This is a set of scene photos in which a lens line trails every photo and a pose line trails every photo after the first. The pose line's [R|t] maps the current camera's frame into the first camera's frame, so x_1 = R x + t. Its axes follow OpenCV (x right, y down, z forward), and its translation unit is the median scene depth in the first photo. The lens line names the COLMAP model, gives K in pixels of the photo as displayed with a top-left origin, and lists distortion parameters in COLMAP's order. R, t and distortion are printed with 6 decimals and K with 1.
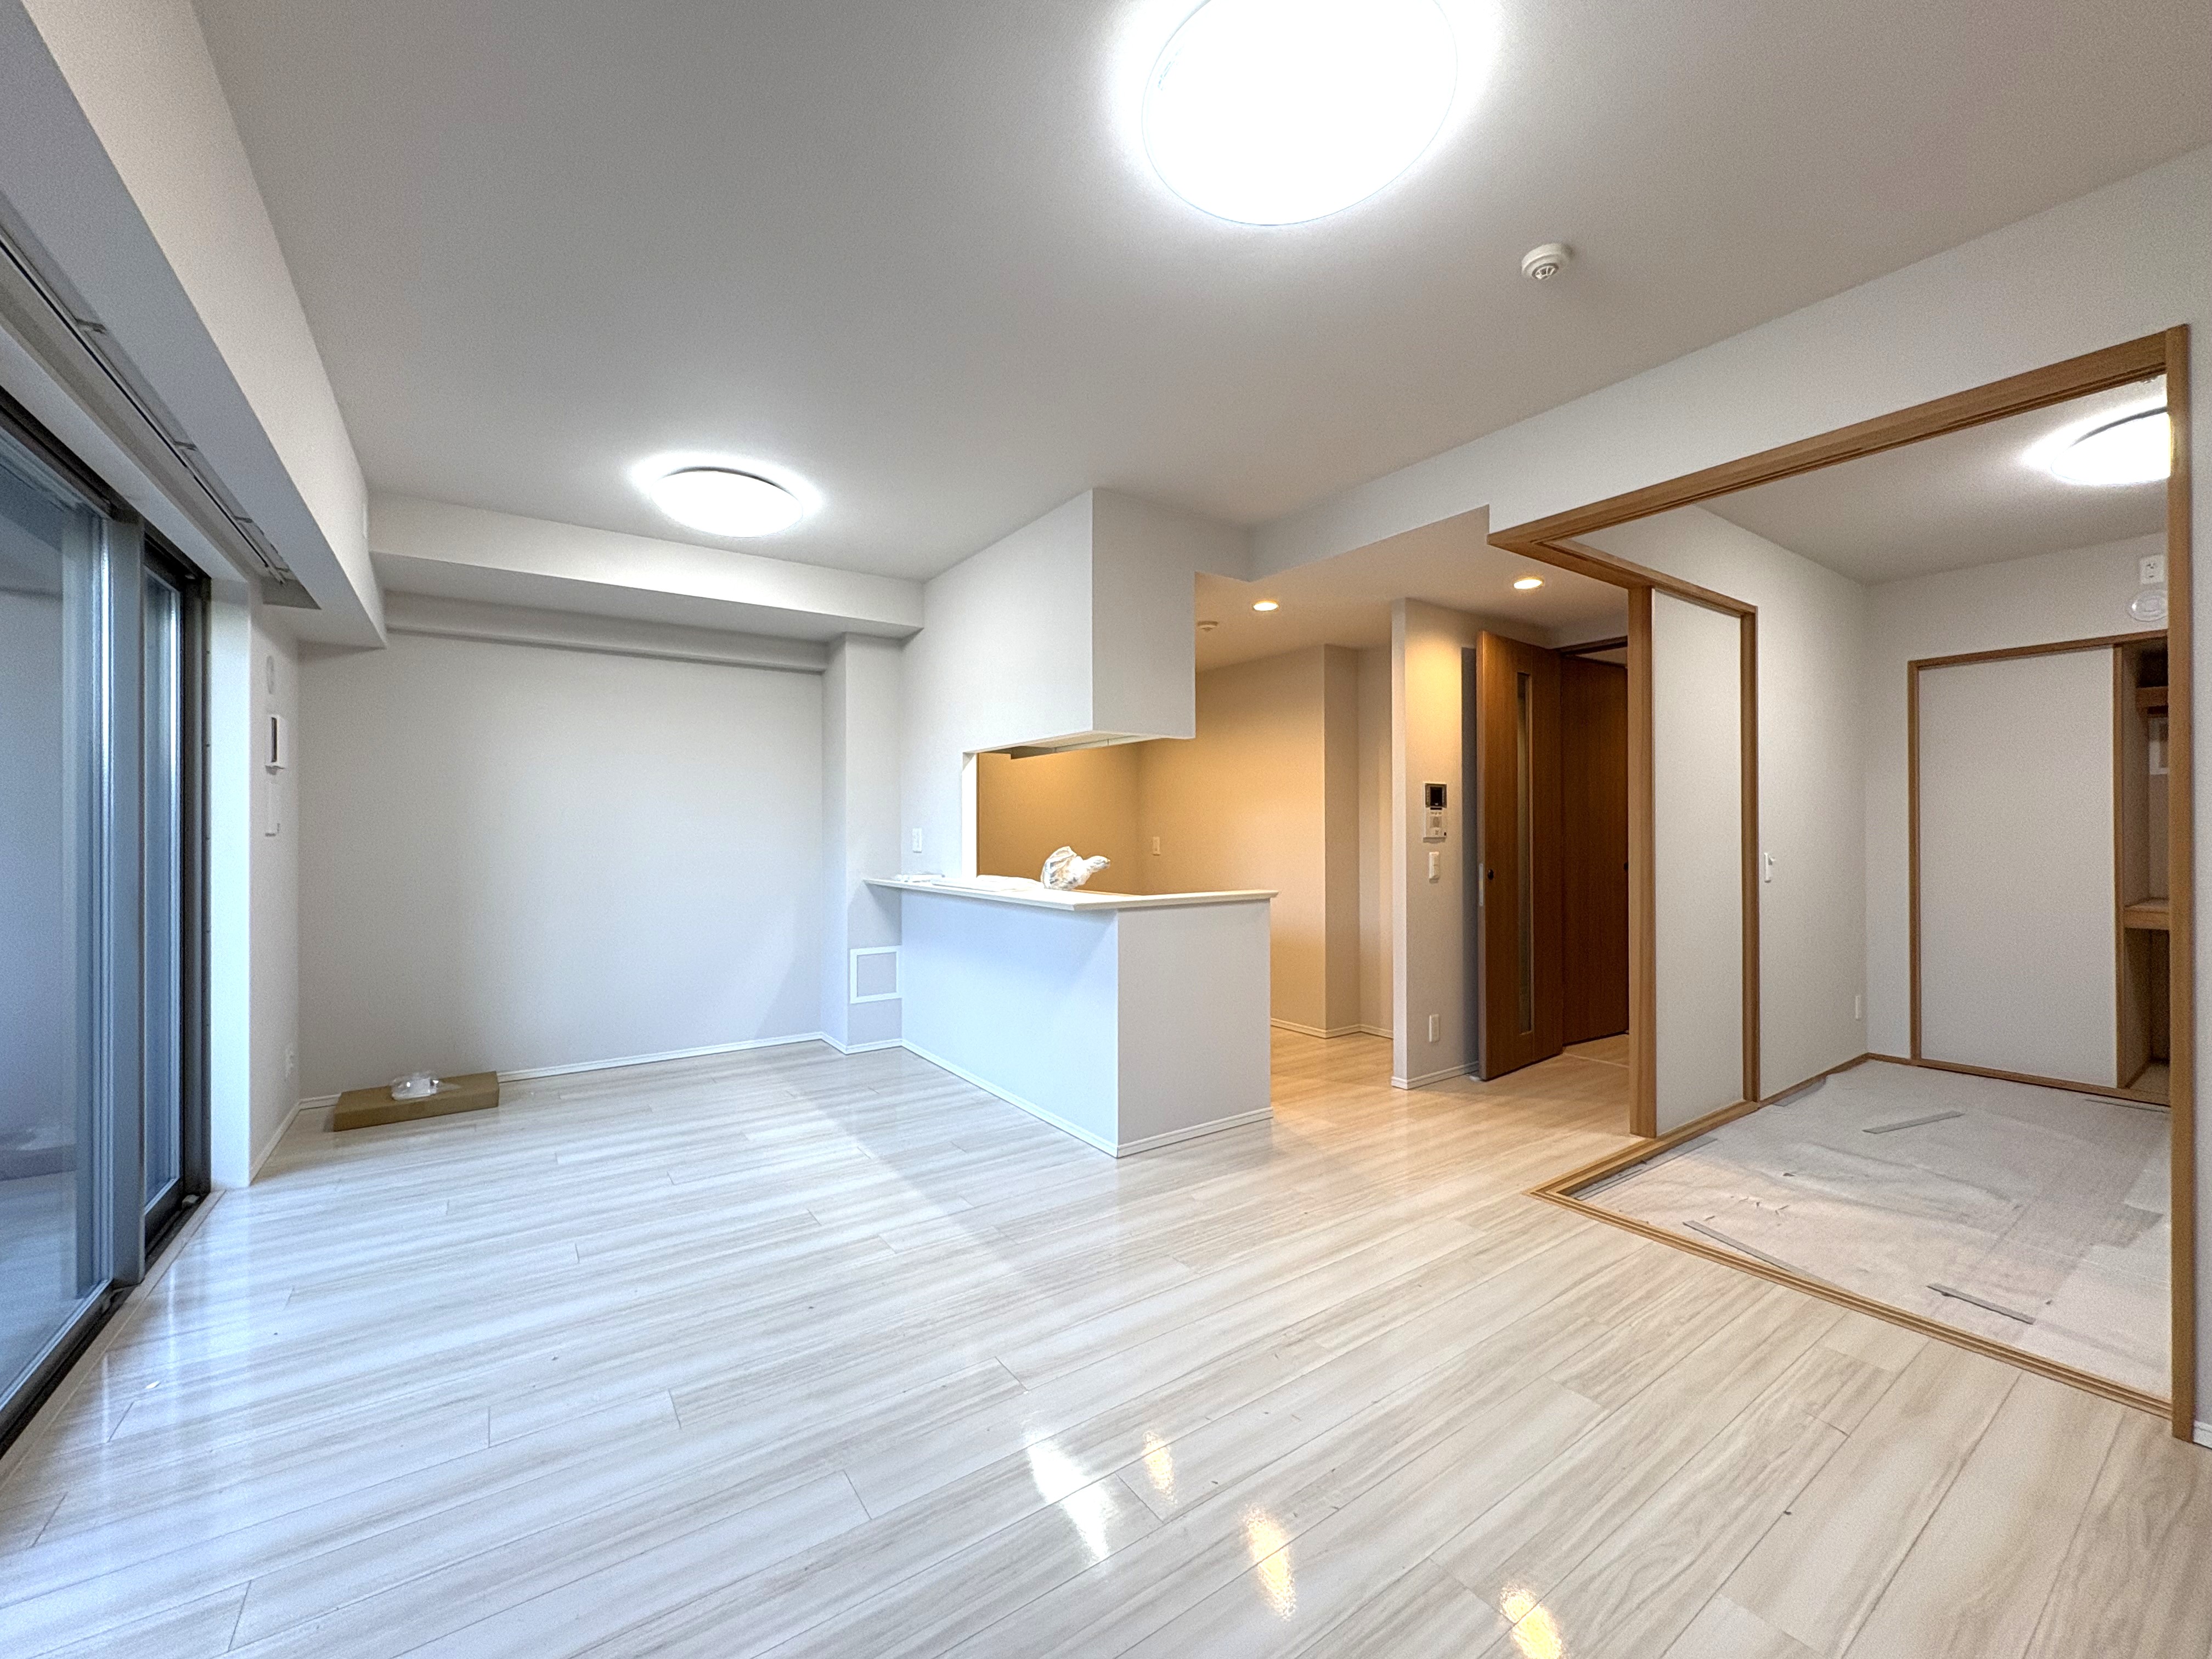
lens RADIAL K [[880.1, 0, 1106.0], [0, 880.1, 829.9], [0, 0, 1]] dist [0.000050, -0.000014]
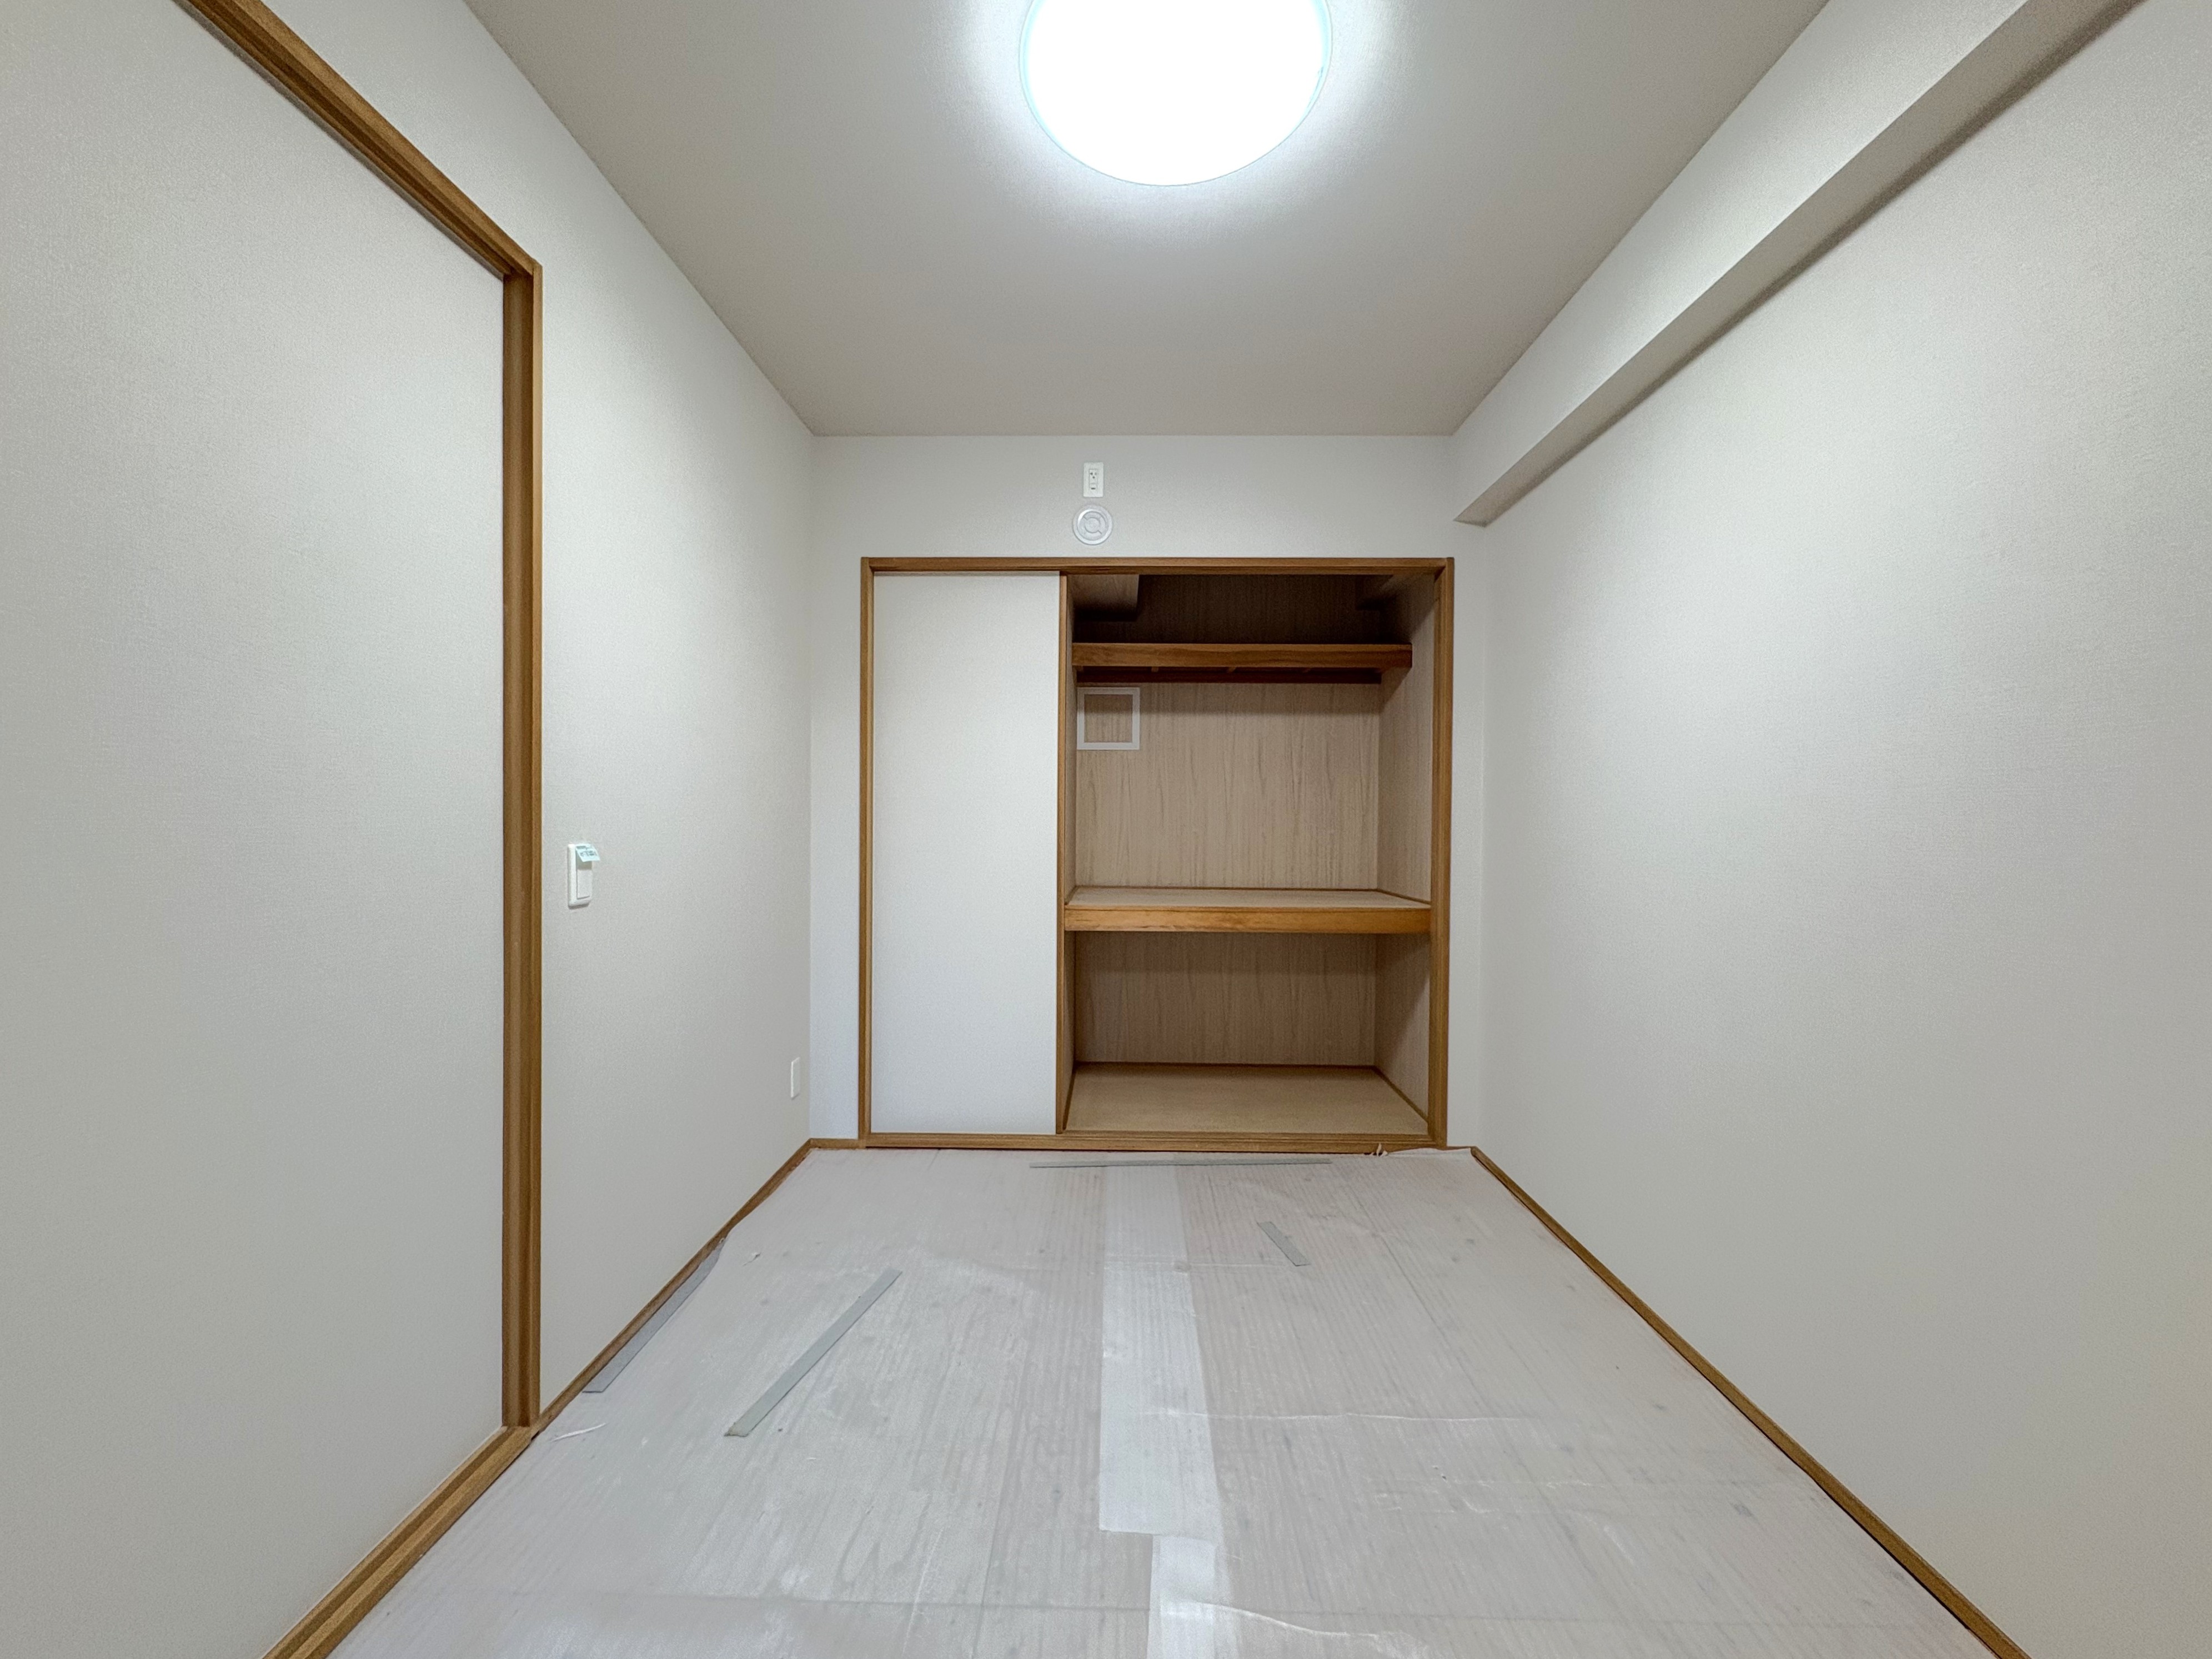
lens RADIAL K [[880.1, 0, 1105.0], [0, 880.1, 826.8], [0, 0, 1]] dist [0.000050, -0.000014]
pose [[0.588041, 0.002549, 0.808827, 0.556858], [-0.011112, 0.999926, 0.004928, 0.013756], [-0.808754, -0.011886, 0.588026, 0.524608]]
